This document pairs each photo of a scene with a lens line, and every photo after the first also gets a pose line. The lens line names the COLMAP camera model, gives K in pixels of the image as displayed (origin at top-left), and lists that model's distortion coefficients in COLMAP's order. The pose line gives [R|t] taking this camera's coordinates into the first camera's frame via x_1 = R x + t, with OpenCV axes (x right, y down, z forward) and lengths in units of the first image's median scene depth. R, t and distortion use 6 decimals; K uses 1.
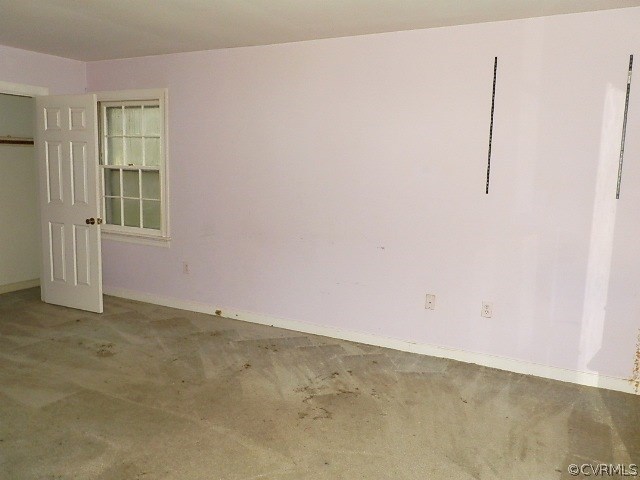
lens RADIAL K [[534.8, 0, 318.8], [0, 534.8, 242.1], [0, 0, 1]] dist [0.013002, -0.002803]
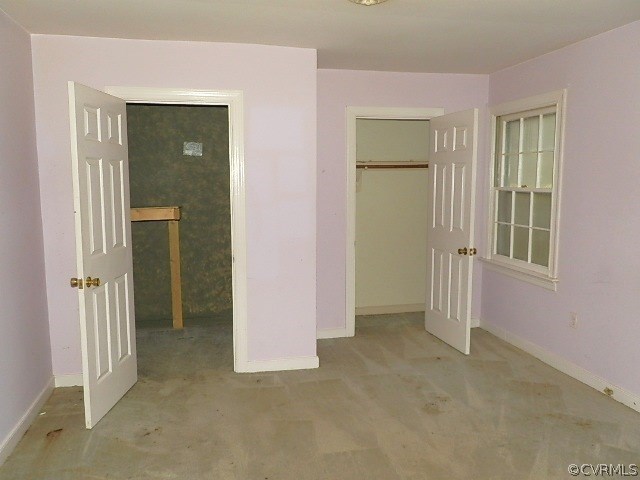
lens RADIAL K [[534.8, 0, 320.9], [0, 534.8, 243.8], [0, 0, 1]] dist [0.013002, -0.002803]
pose [[0.641852, 0.067885, -0.763817, 0.100403], [-0.088010, 0.996013, 0.014565, -0.041840], [0.761761, 0.057875, 0.645268, 0.235089]]
